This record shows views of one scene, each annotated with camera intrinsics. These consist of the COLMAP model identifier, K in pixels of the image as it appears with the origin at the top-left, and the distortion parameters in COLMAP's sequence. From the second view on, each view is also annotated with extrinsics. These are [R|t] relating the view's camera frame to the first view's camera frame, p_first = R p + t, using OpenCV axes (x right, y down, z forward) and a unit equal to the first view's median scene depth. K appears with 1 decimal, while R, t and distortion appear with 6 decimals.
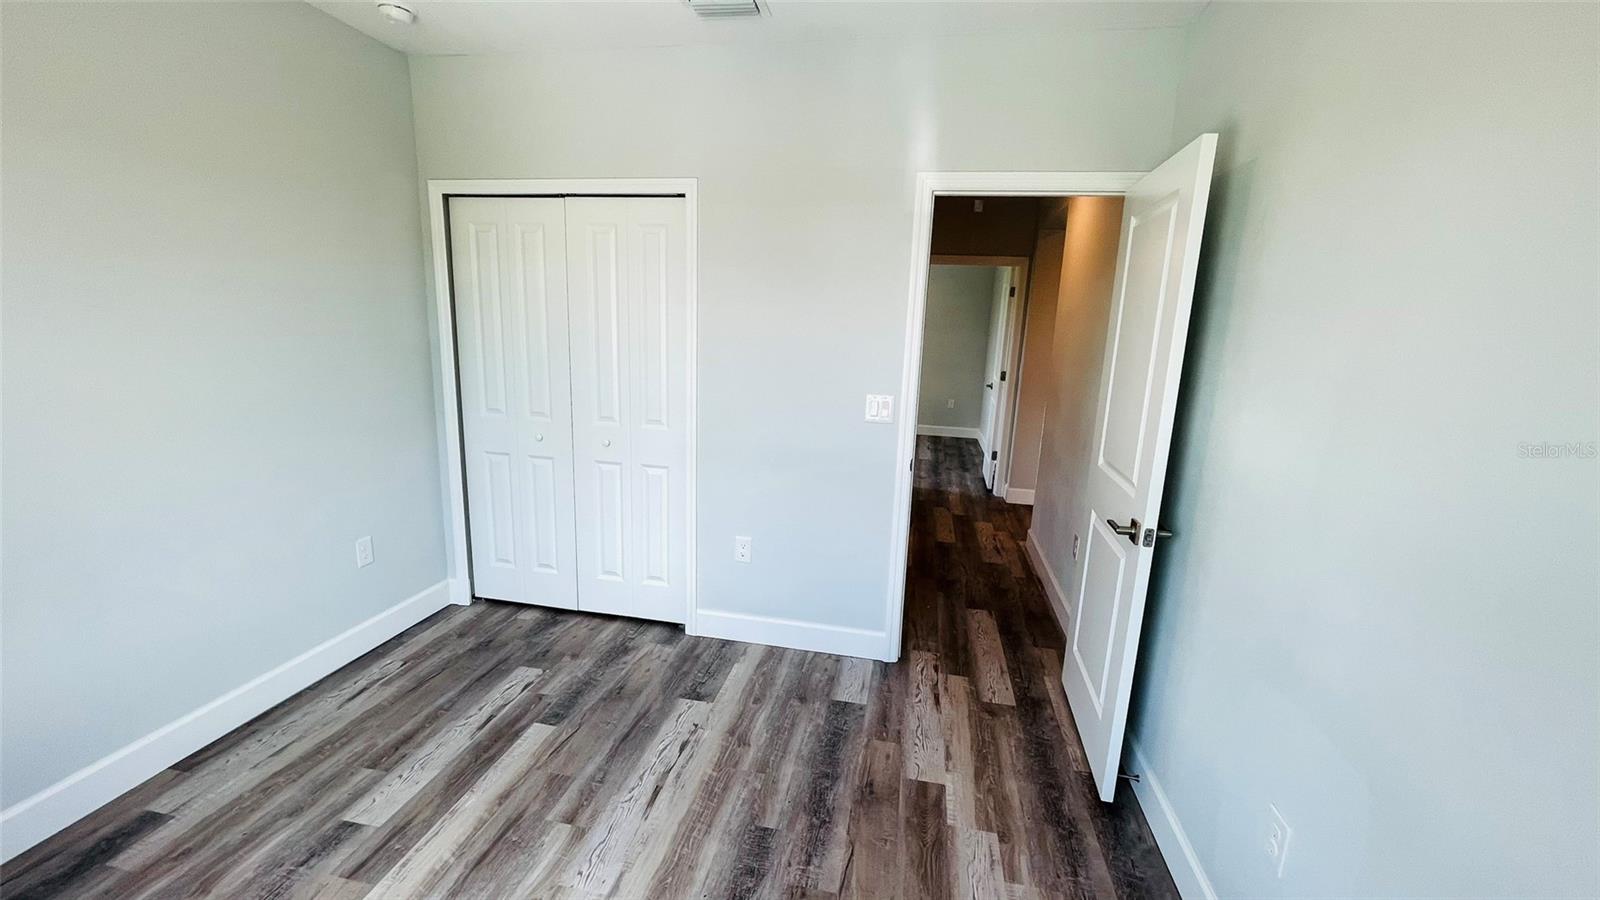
lens RADIAL K [[646.4, 0, 800.5], [0, 646.4, 453.8], [0, 0, 1]] dist [0.002209, 0.000397]
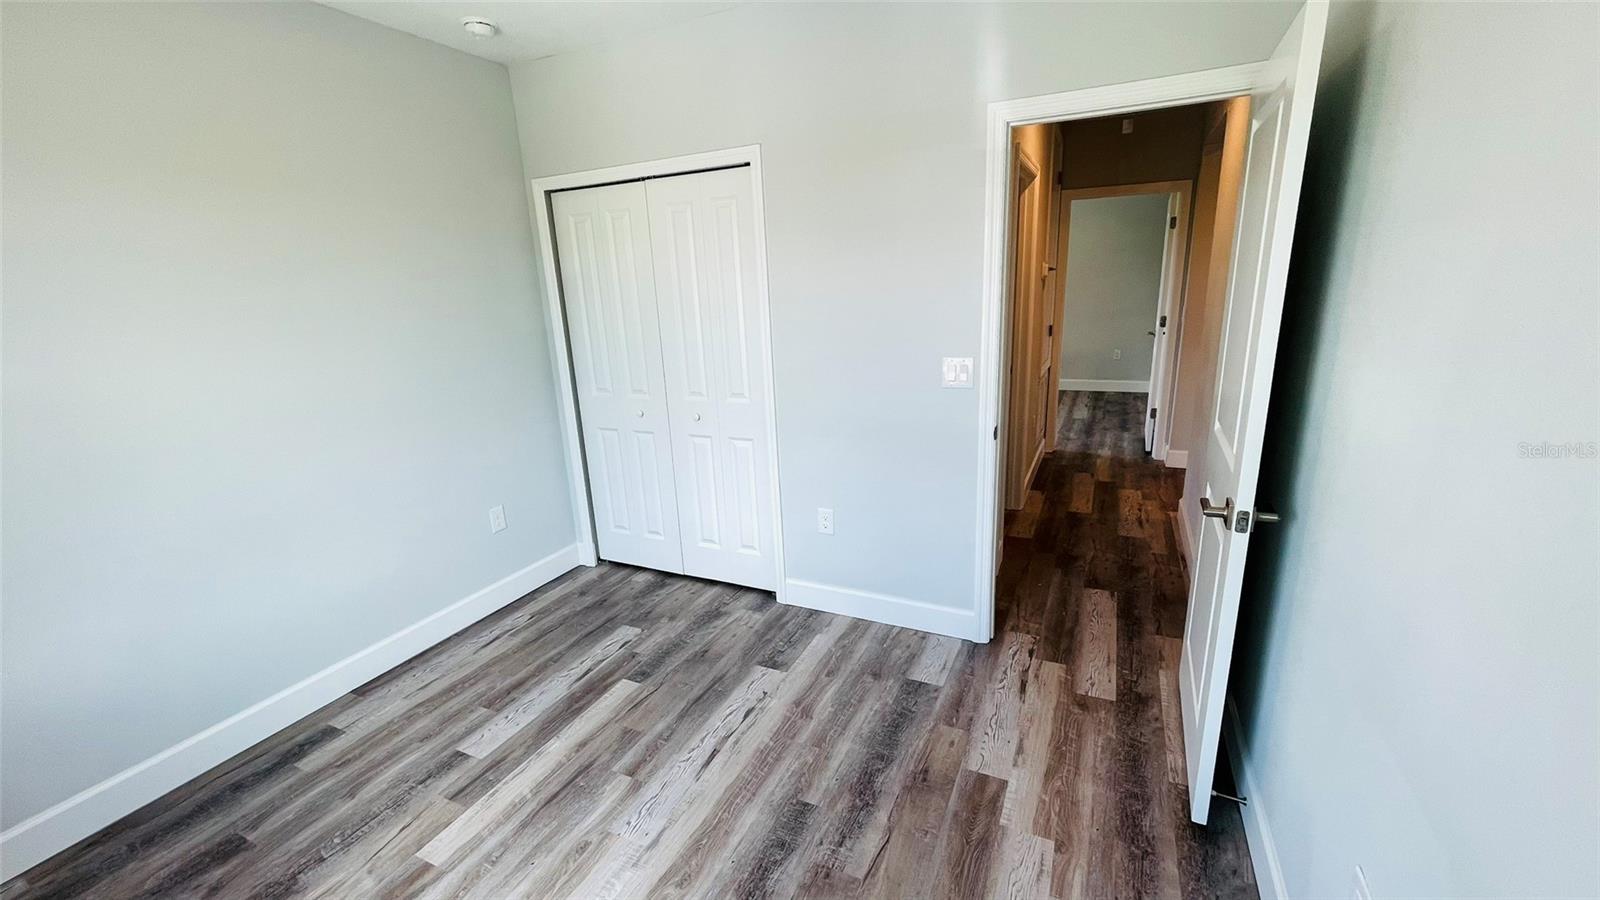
lens RADIAL K [[646.4, 0, 800.5], [0, 646.4, 453.8], [0, 0, 1]] dist [0.002209, 0.000397]
pose [[0.964853, -0.012379, -0.262497, 0.175126], [0.028222, 0.997994, 0.056670, -0.015925], [0.261269, -0.062087, 0.963267, 0.055391]]
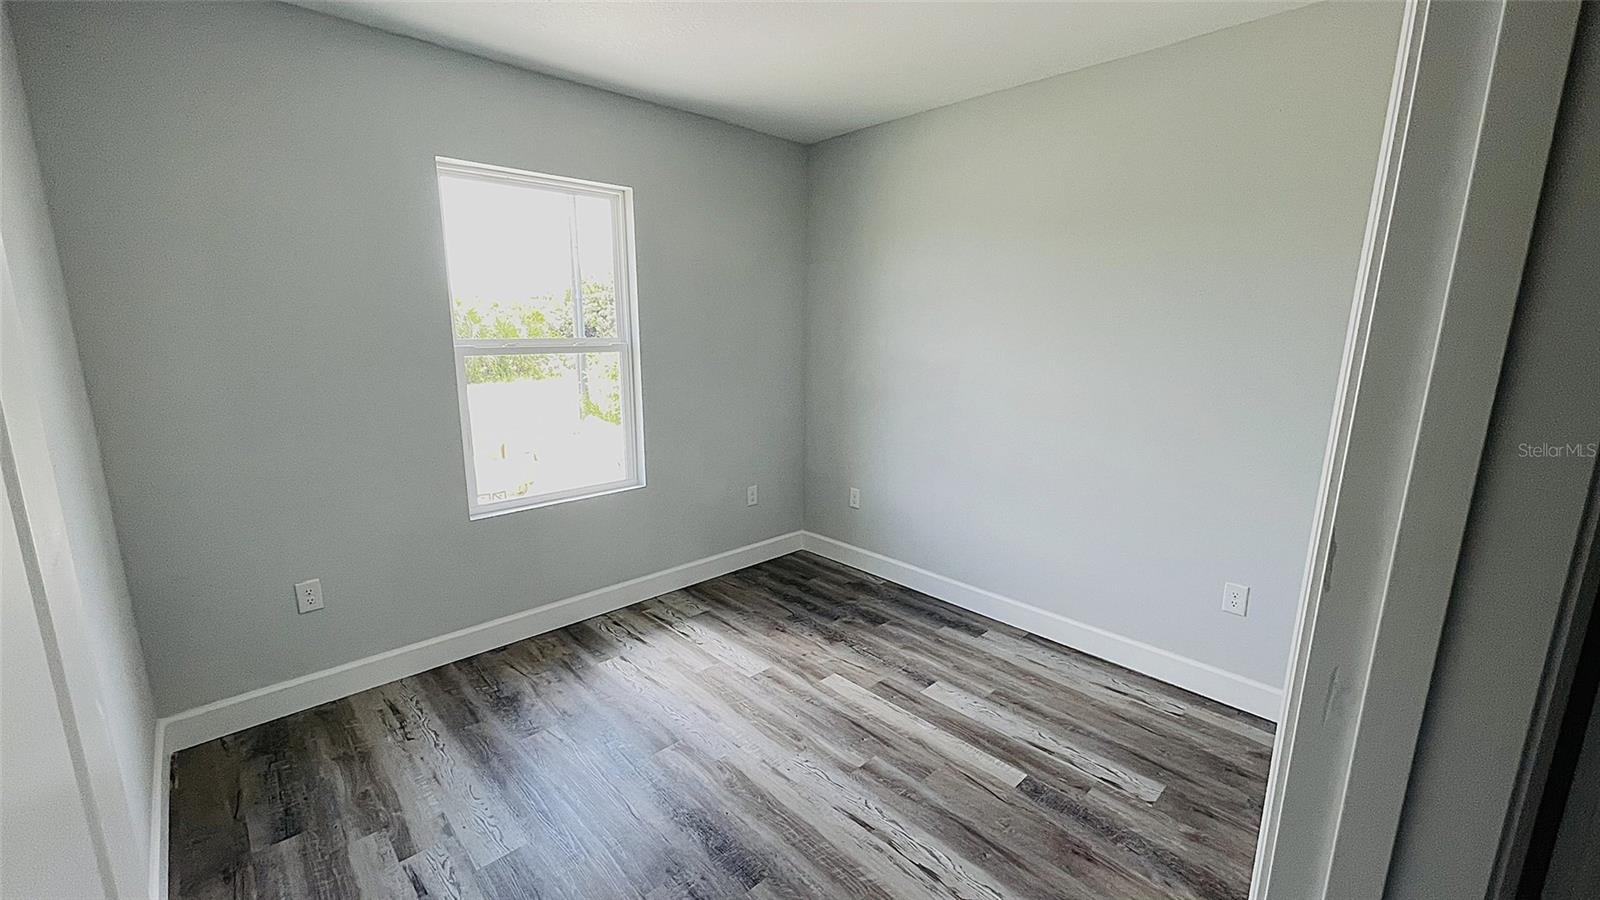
lens RADIAL K [[646.4, 0, 800.5], [0, 646.4, 453.8], [0, 0, 1]] dist [0.002209, 0.000397]
pose [[-0.577321, 0.121219, -0.807469, 0.486183], [-0.194294, 0.940119, 0.280048, -0.219128], [0.793064, 0.318564, -0.519198, 1.126563]]
